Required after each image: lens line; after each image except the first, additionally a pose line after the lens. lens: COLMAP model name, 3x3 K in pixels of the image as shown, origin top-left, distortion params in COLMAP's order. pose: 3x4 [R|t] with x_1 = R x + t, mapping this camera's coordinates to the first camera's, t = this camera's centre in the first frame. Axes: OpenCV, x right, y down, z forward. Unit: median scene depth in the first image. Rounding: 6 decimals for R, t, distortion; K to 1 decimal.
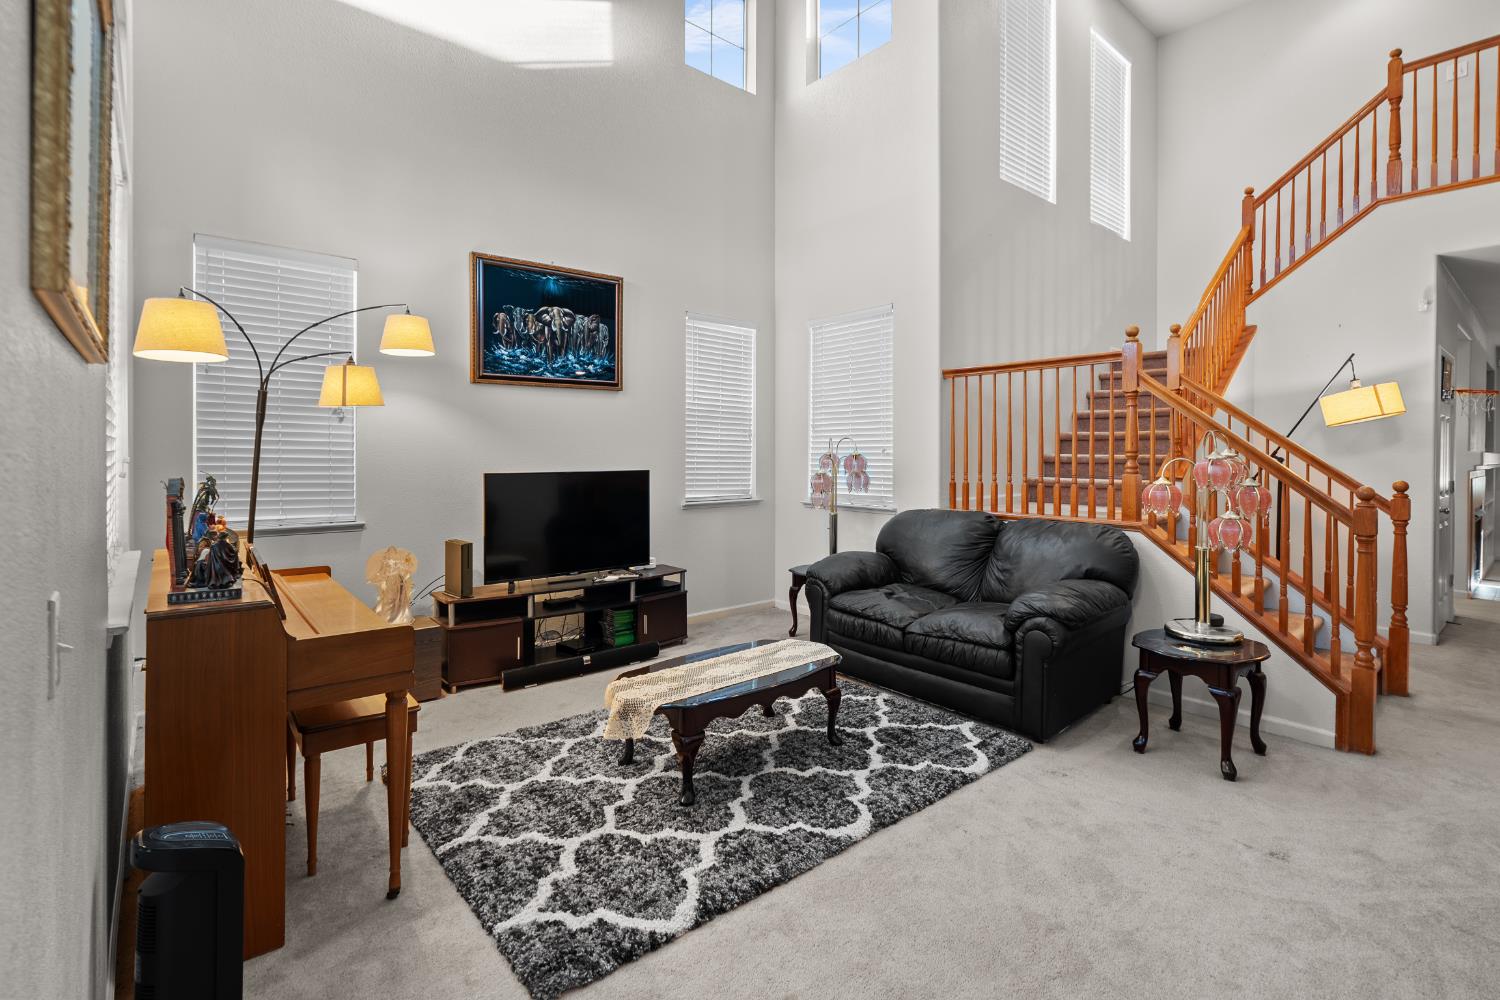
lens RADIAL K [[690.5, 0, 746.1], [0, 690.5, 451.5], [0, 0, 1]] dist [-0.000203, 0.000000]
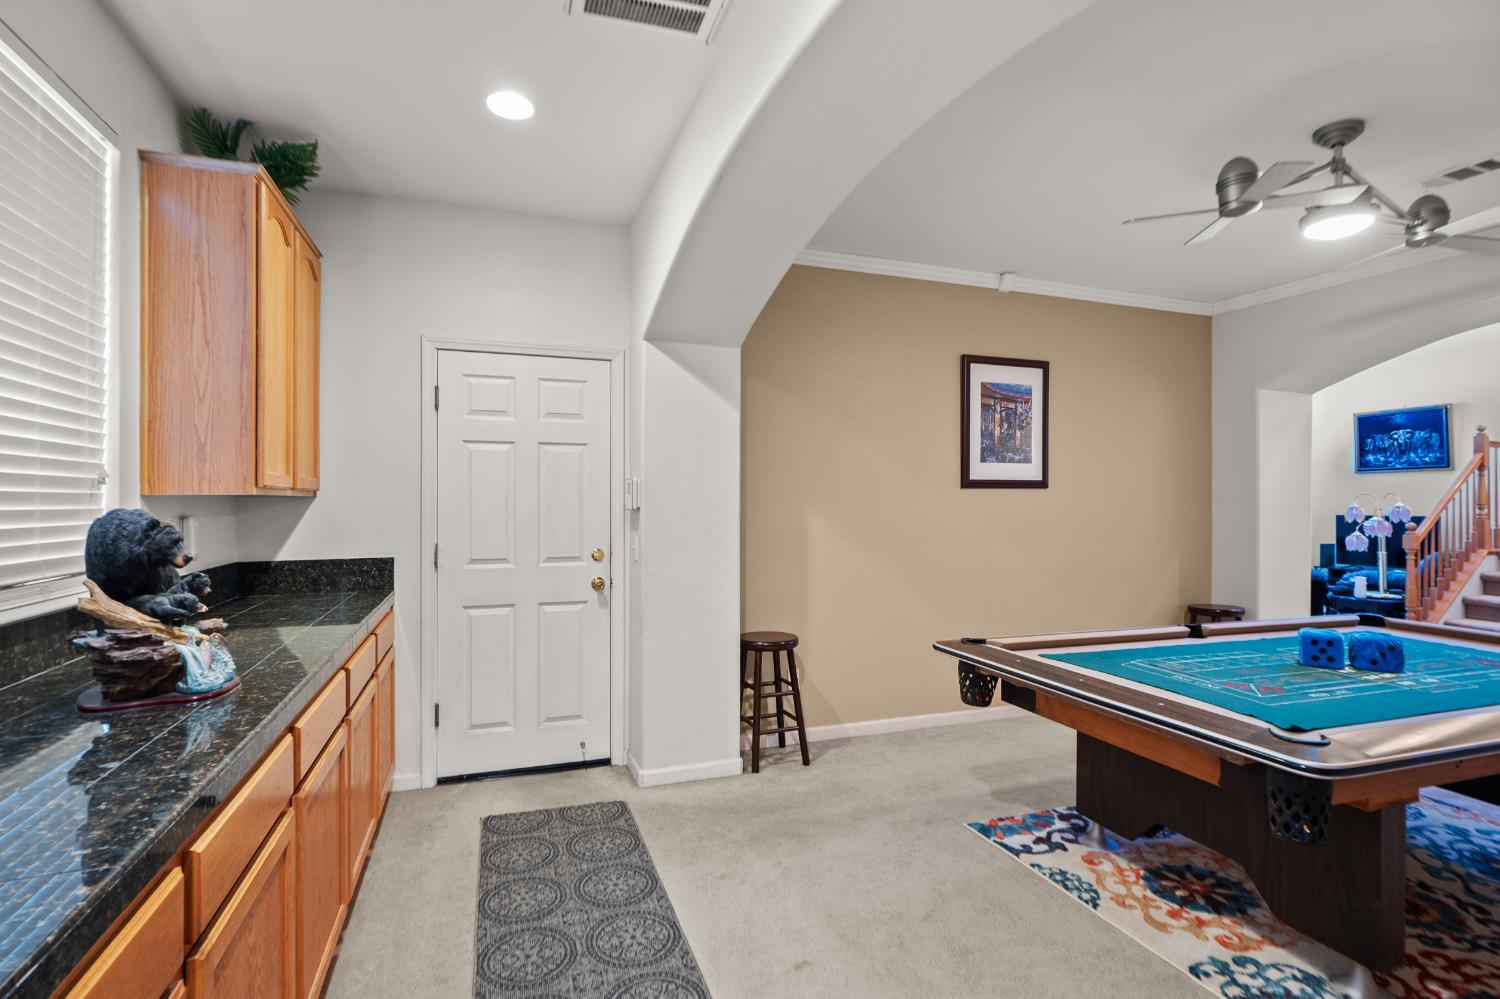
lens RADIAL K [[731.1, 0, 745.8], [0, 731.1, 499.0], [0, 0, 1]] dist [-0.019717, -0.000204]
pose [[-0.356388, -0.002902, -0.934333, 2.260160], [-0.004393, 0.999989, -0.001430, -0.006754], [0.934328, 0.003595, -0.356397, 0.010452]]
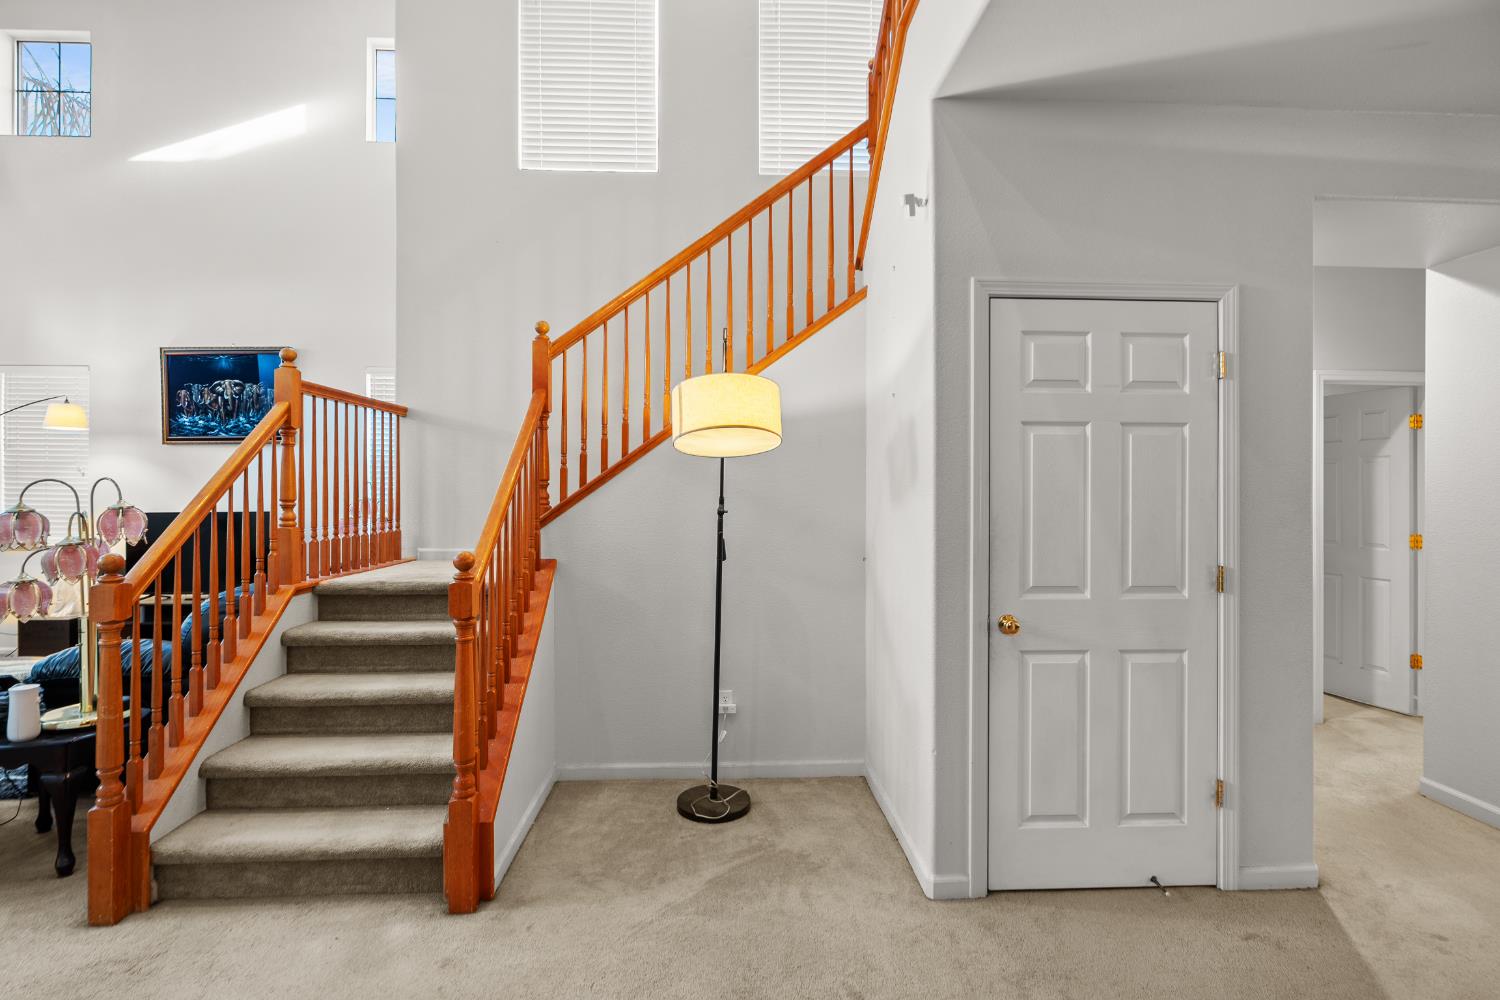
lens RADIAL K [[731.1, 0, 747.6], [0, 731.1, 490.5], [0, 0, 1]] dist [-0.019717, -0.000204]
pose [[0.790029, 0.006029, -0.613040, 1.294909], [-0.002916, 0.999977, 0.006076, -0.018519], [0.613062, -0.003012, 0.790029, 0.543957]]
